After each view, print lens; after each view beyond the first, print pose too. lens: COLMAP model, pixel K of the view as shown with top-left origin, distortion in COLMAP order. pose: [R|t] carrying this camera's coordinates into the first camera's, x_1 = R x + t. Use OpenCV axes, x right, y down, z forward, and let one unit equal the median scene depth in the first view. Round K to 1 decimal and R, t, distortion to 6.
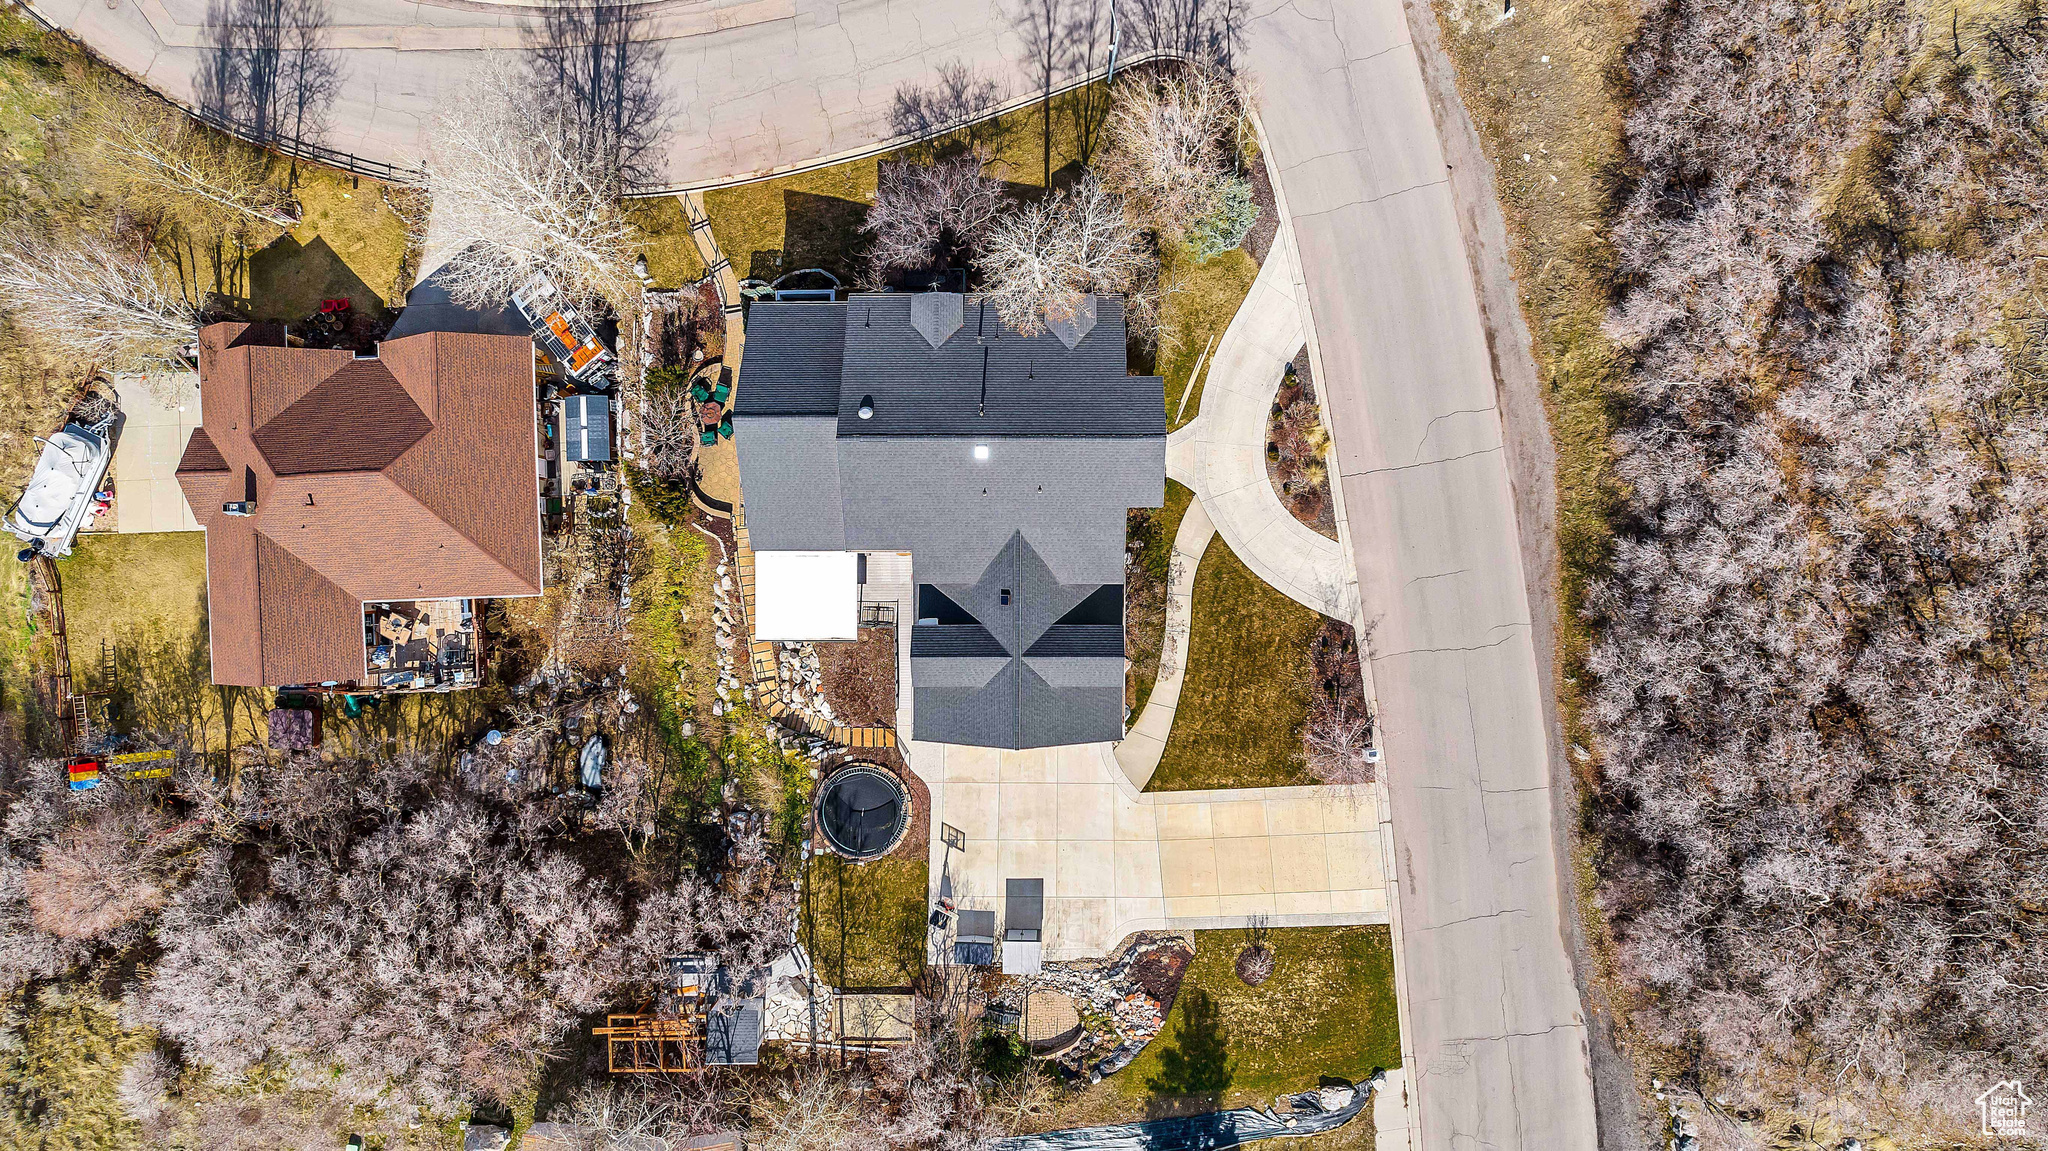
lens RADIAL K [[1347.2, 0, 1024.0], [0, 1347.2, 575.5], [0, 0, 1]] dist [-0.070430, 0.077622]
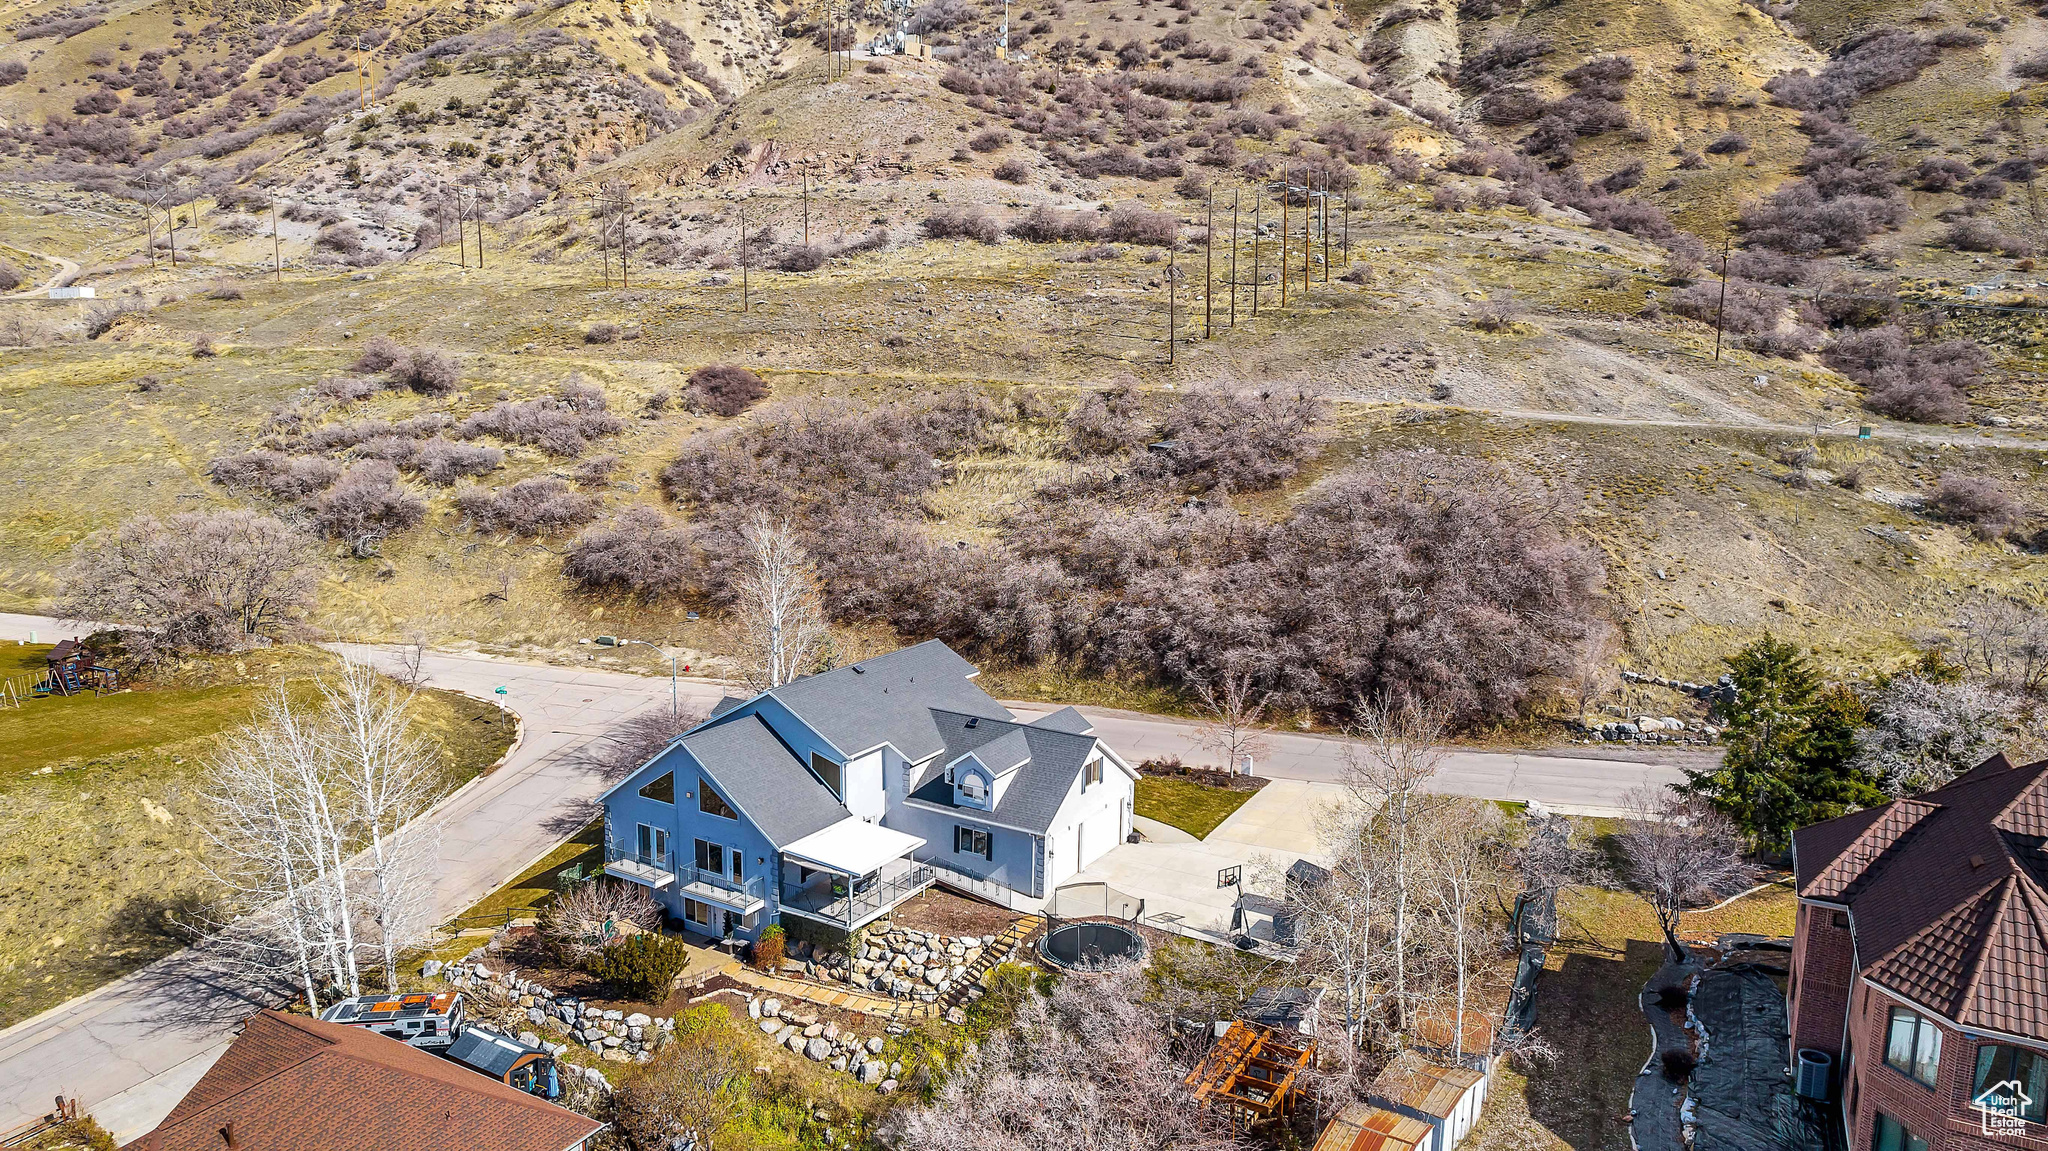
lens RADIAL K [[1331.6, 0, 1032.7], [0, 1331.6, 582.2], [0, 0, 1]] dist [-0.074542, 0.071576]
pose [[0.506962, -0.129558, 0.852176, -0.823739], [0.861873, 0.090903, -0.498911, 0.540264], [-0.012828, 0.987396, 0.157747, 0.641088]]
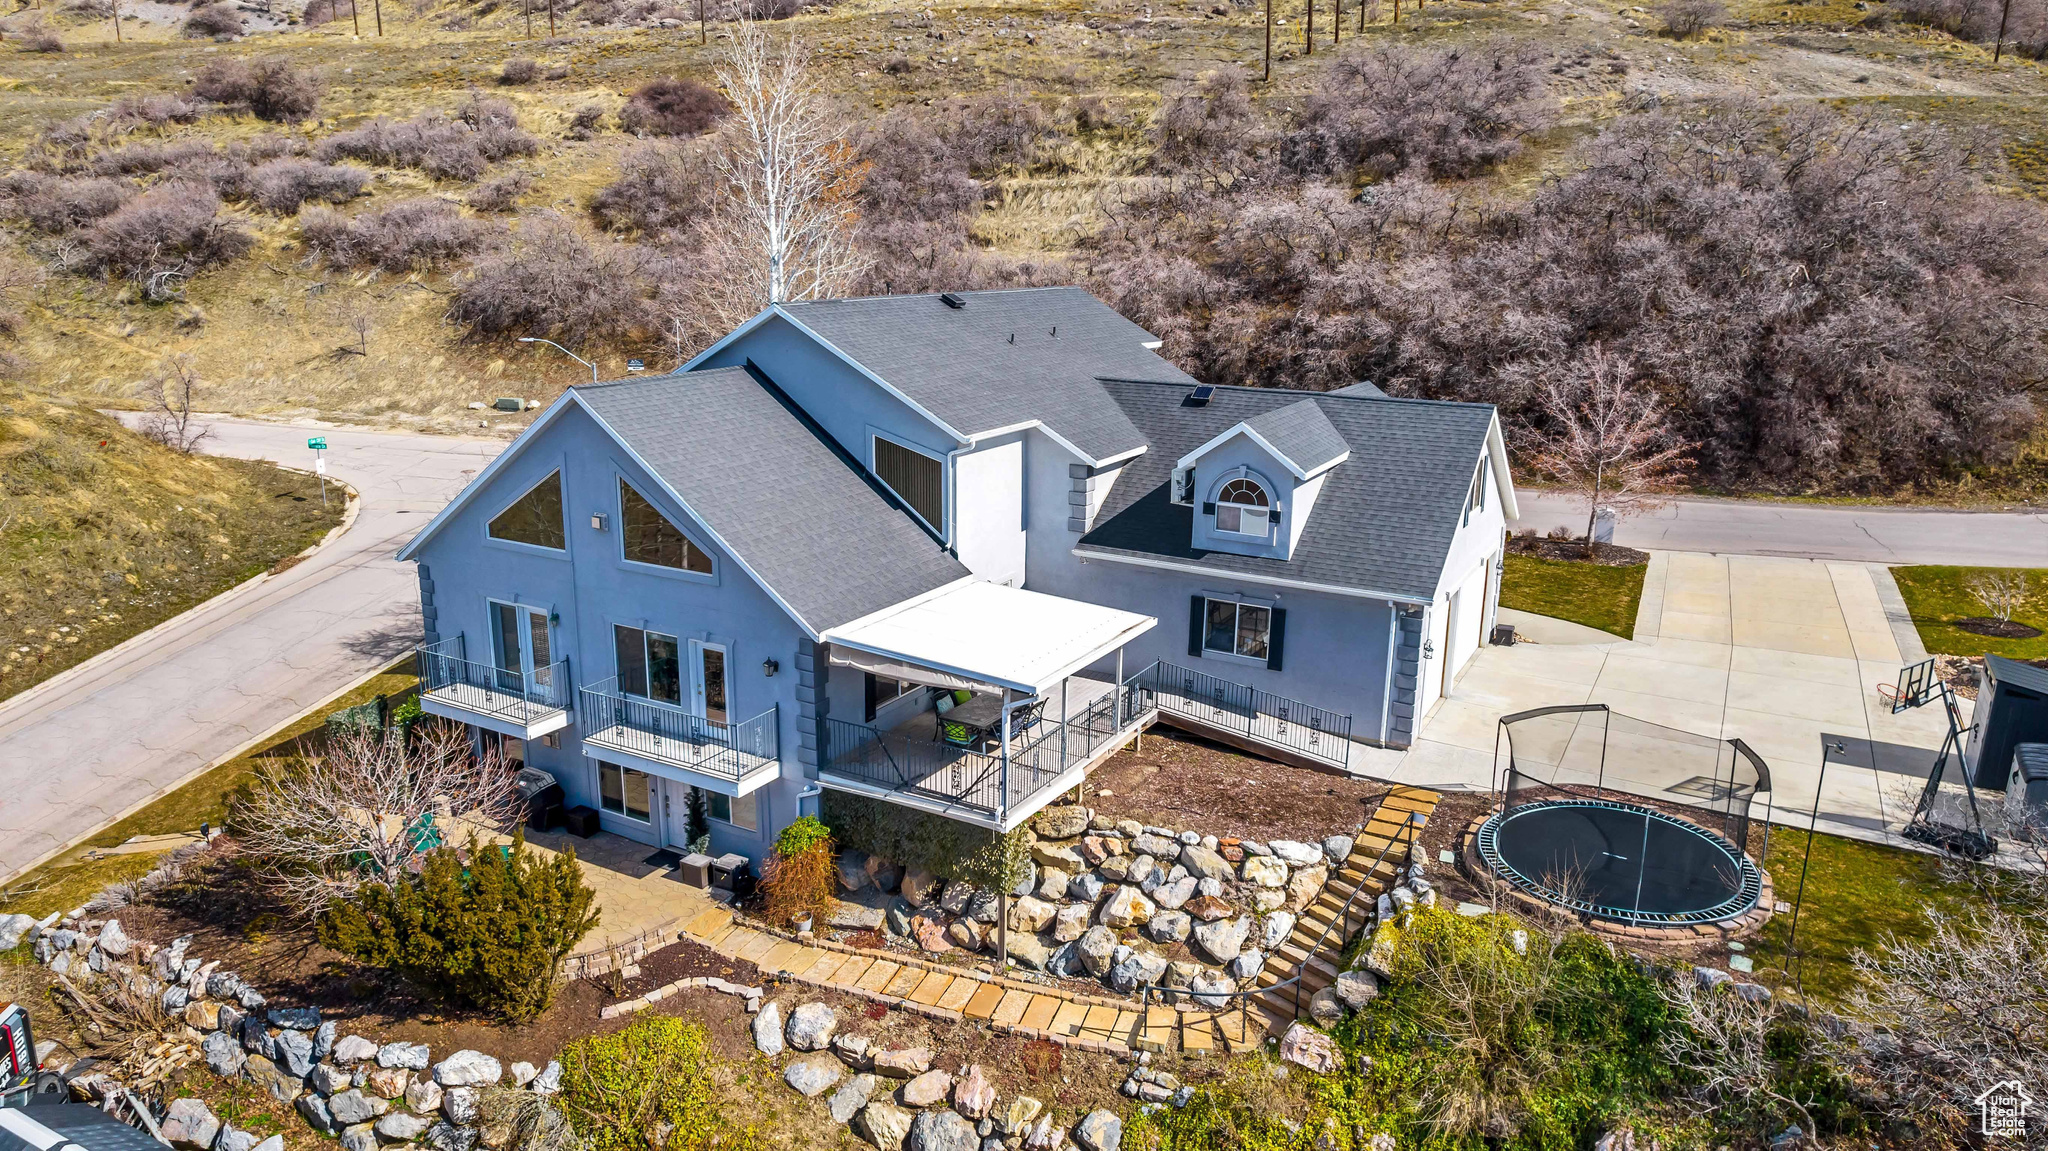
lens RADIAL K [[1331.6, 0, 1032.7], [0, 1331.6, 582.2], [0, 0, 1]] dist [-0.074542, 0.071576]
pose [[0.484846, -0.206847, 0.849788, -0.461430], [0.874557, 0.124286, -0.468725, 0.194616], [-0.008662, 0.970447, 0.241159, 0.853016]]
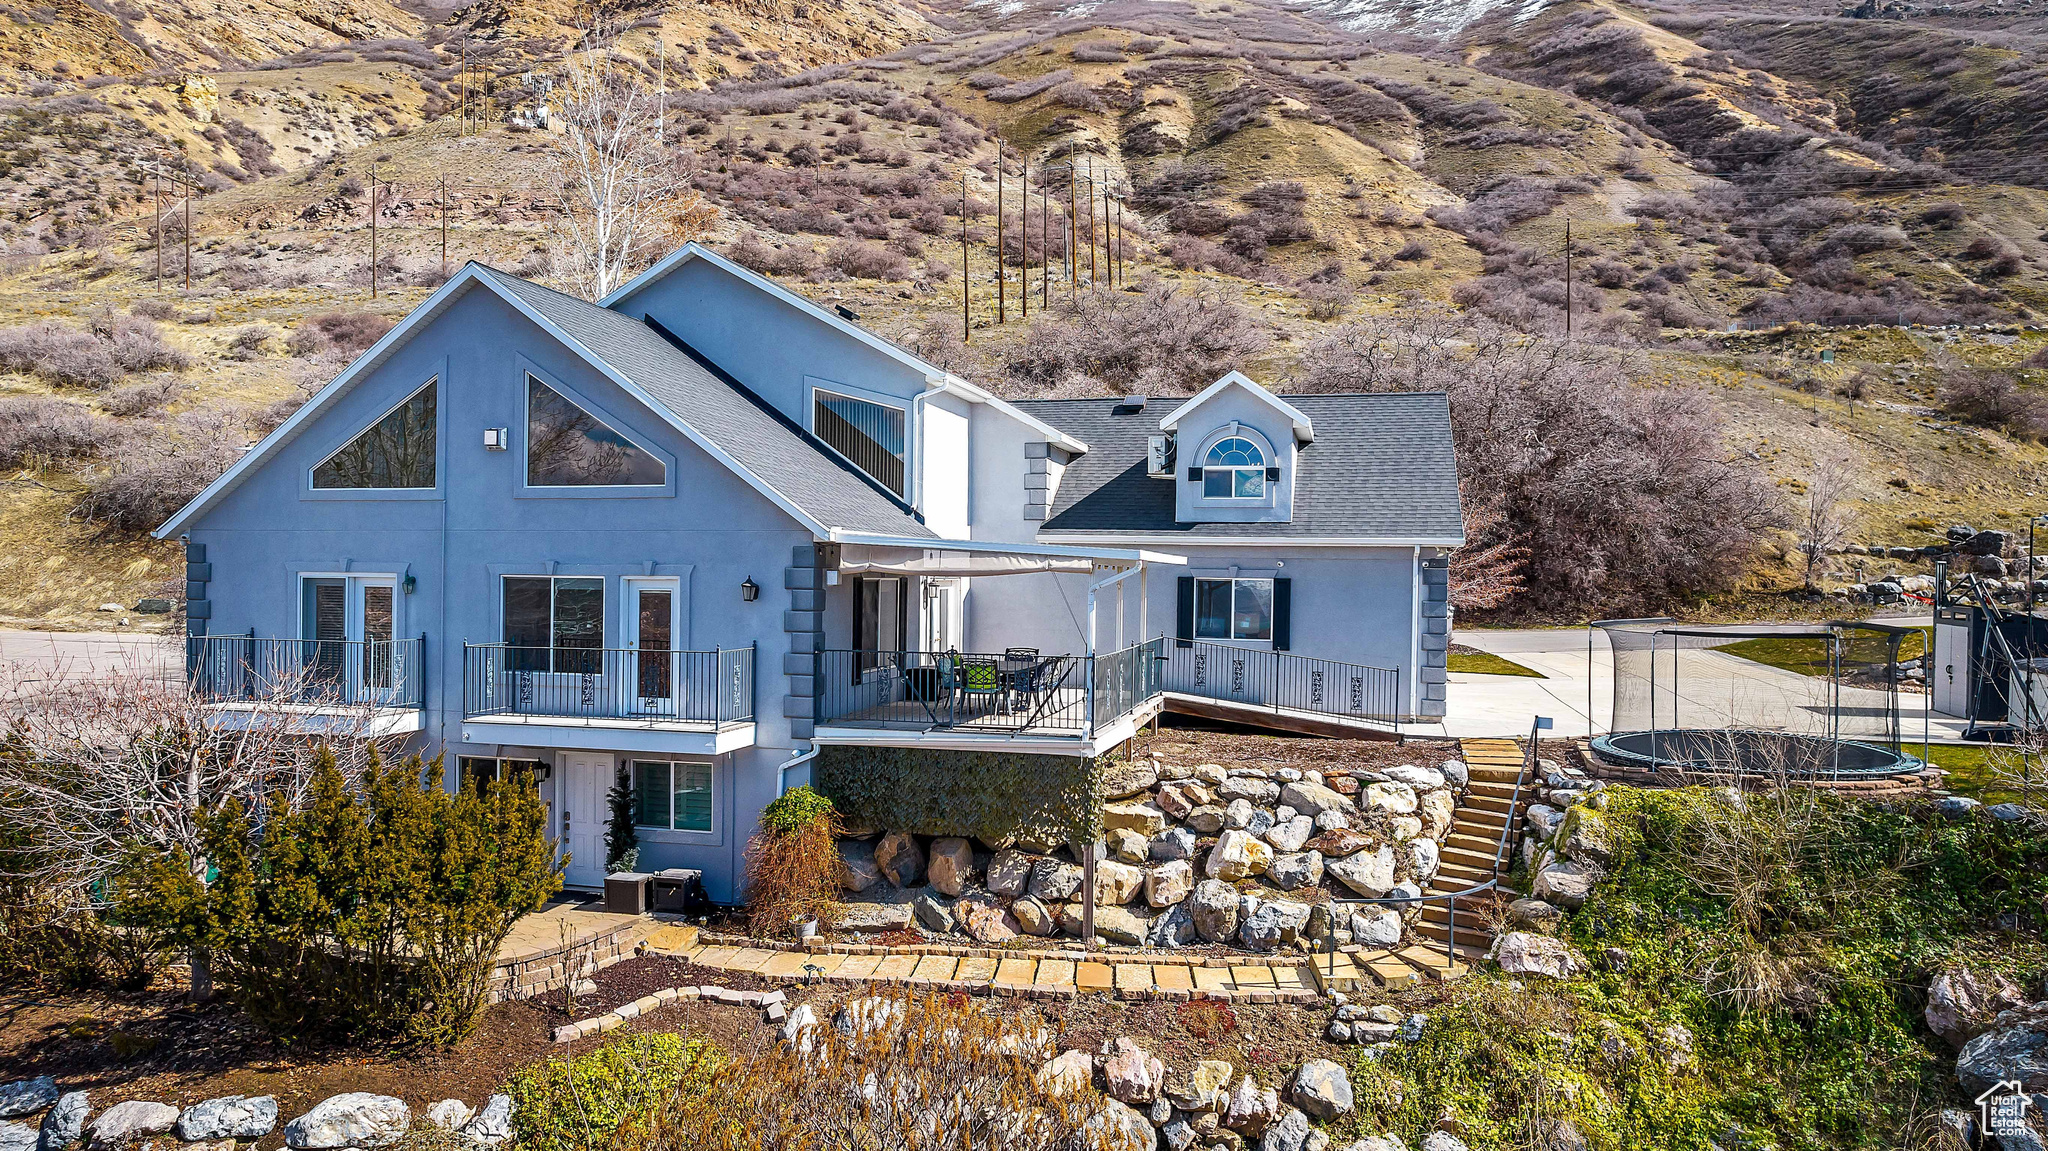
lens RADIAL K [[1331.6, 0, 1032.7], [0, 1331.6, 582.2], [0, 0, 1]] dist [-0.074542, 0.071576]
pose [[0.236262, 0.003675, 0.971683, -0.449987], [0.971681, 0.003222, -0.236274, 0.087983], [-0.003999, 0.999988, -0.002810, 0.963032]]
